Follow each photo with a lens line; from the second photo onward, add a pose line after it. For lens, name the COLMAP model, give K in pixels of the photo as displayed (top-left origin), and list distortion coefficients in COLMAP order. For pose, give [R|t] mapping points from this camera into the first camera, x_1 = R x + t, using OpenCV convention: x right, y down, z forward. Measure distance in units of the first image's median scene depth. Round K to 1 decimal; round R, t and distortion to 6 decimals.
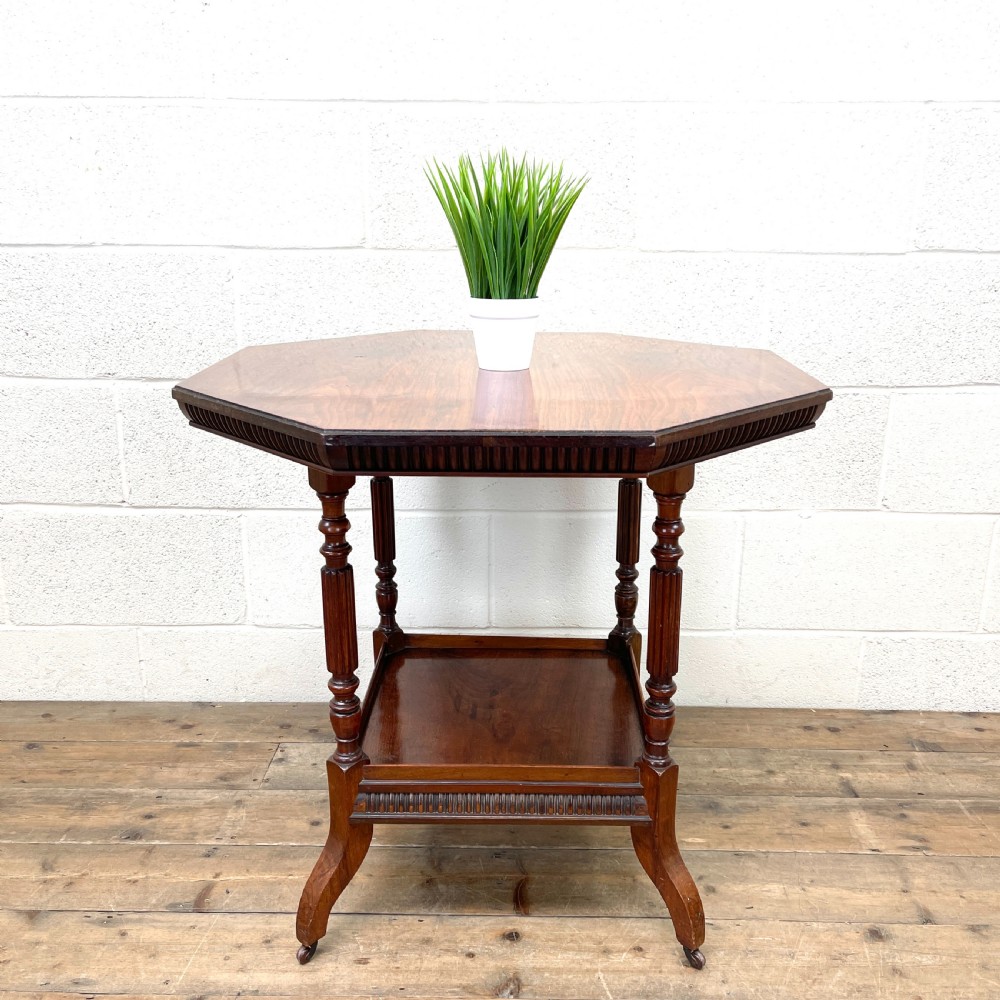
lens RADIAL K [[1021.7, 0, 507.4], [0, 1021.7, 501.0], [0, 0, 1]] dist [0.027252, 0.000000]
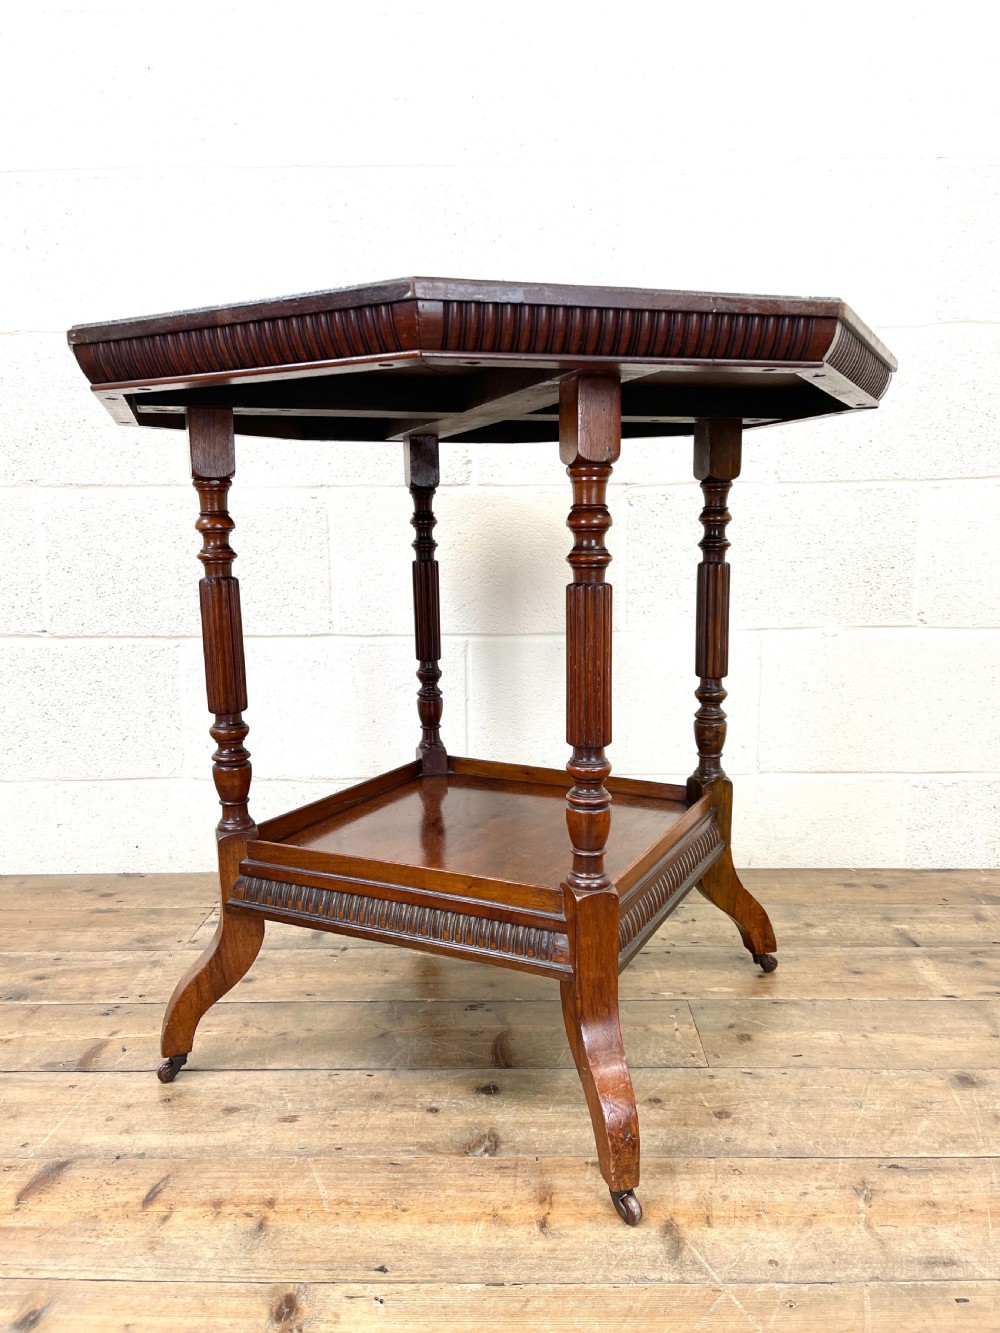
lens RADIAL K [[1013.9, 0, 504.6], [0, 1013.9, 670.2], [0, 0, 1]] dist [0.070120, -0.100695]
pose [[0.999880, -0.015491, -0.000952, 0.020750], [0.015201, 0.989831, -0.141434, 0.212150], [0.003133, 0.141403, 0.989947, 0.194534]]
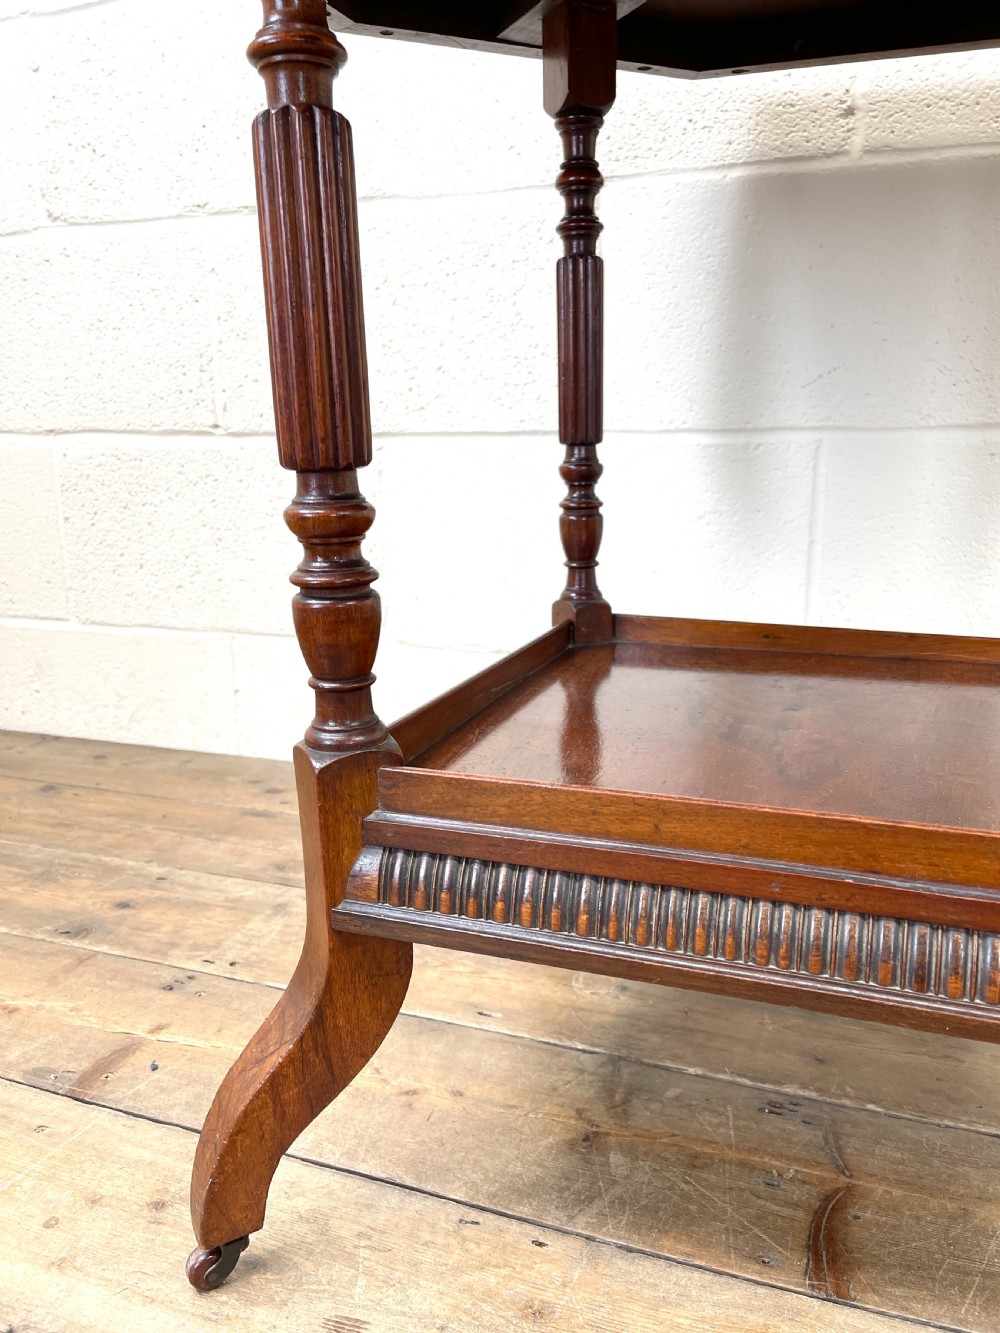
lens RADIAL K [[1013.9, 0, 494.0], [0, 1013.9, 673.6], [0, 0, 1]] dist [0.070120, -0.100695]
pose [[0.940949, 0.062496, -0.332730, 0.009845], [-0.078778, 0.996254, -0.035658, 0.212646], [0.329255, 0.059764, 0.942348, 0.615542]]
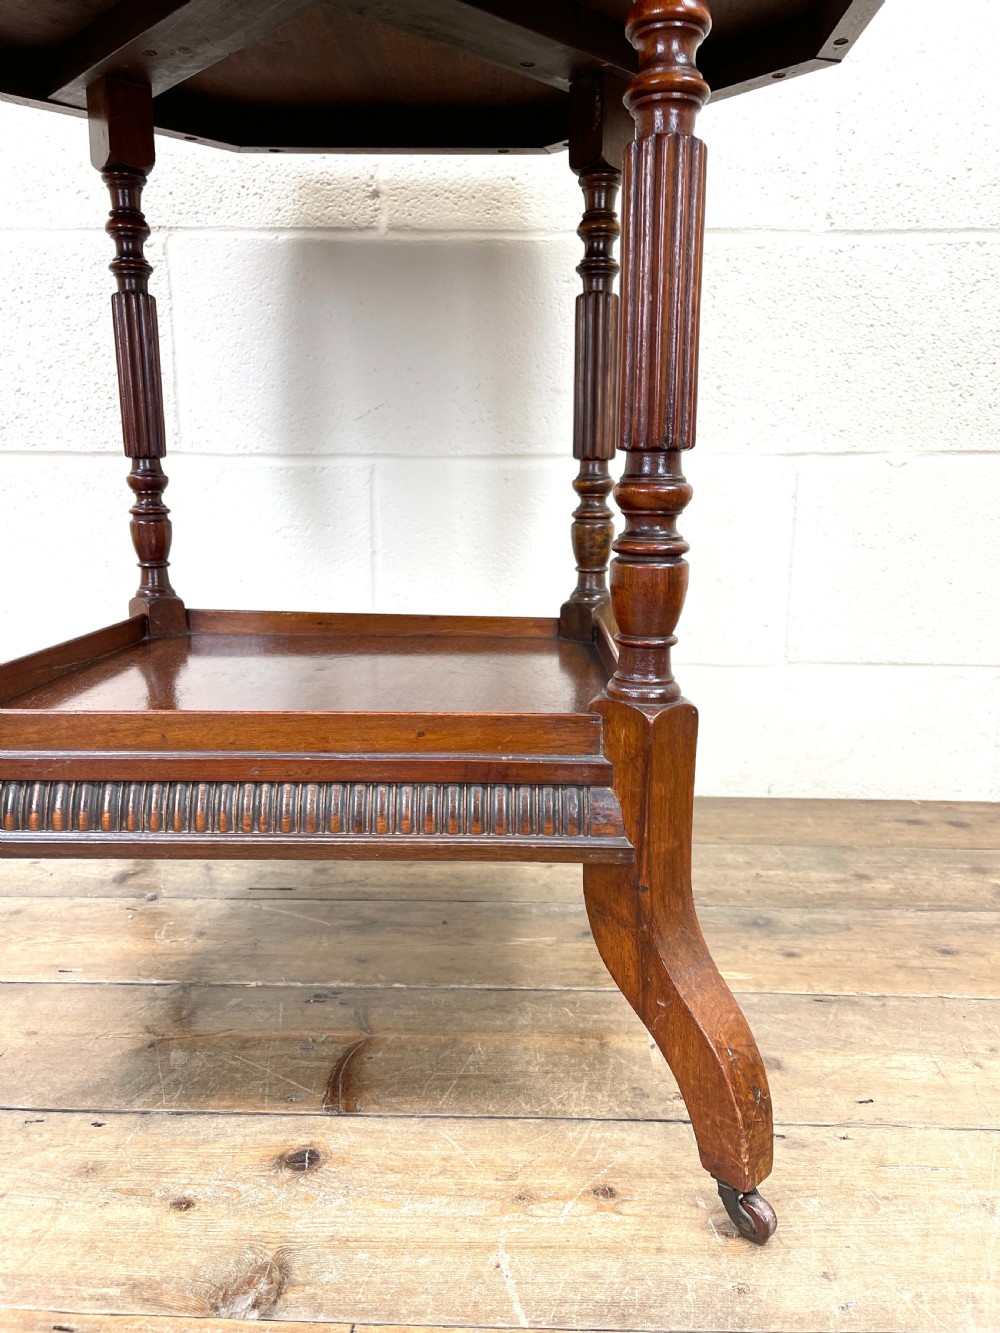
lens RADIAL K [[1013.9, 0, 495.7], [0, 1013.9, 669.6], [0, 0, 1]] dist [0.070120, -0.100695]
pose [[0.999919, 0.002229, -0.012515, 0.083308], [-0.003450, 0.995142, -0.098393, 0.253922], [0.012235, 0.098428, 0.995069, 0.541013]]
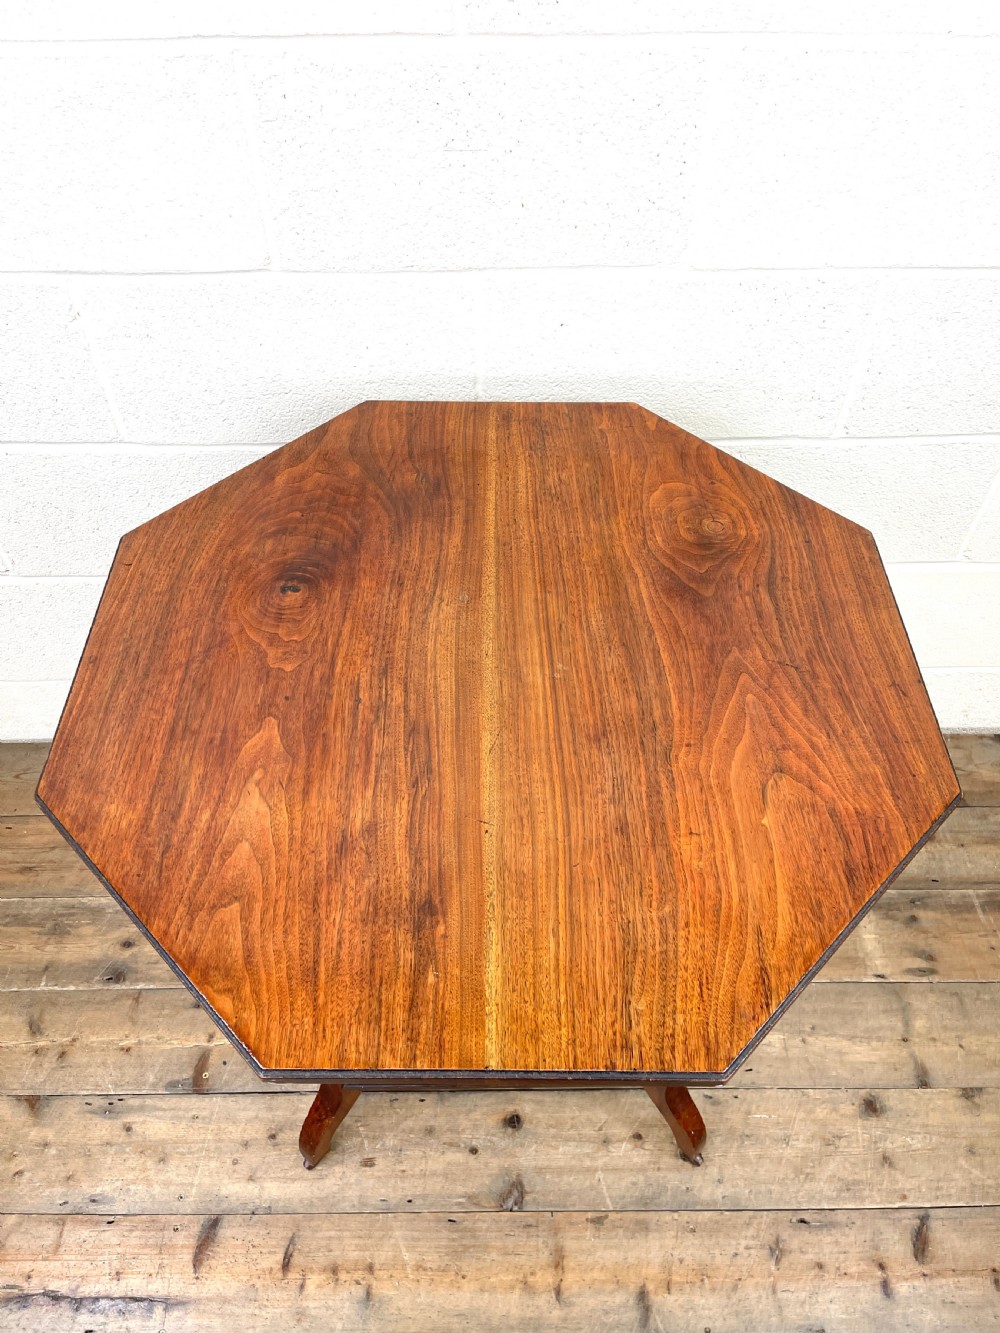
lens RADIAL K [[1013.9, 0, 497.1], [0, 1013.9, 668.1], [0, 0, 1]] dist [0.070120, -0.100695]
pose [[0.999631, -0.024852, 0.011006, -0.010864], [0.014666, 0.834103, 0.551414, -0.480804], [-0.022883, -0.551049, 0.834159, 0.383321]]
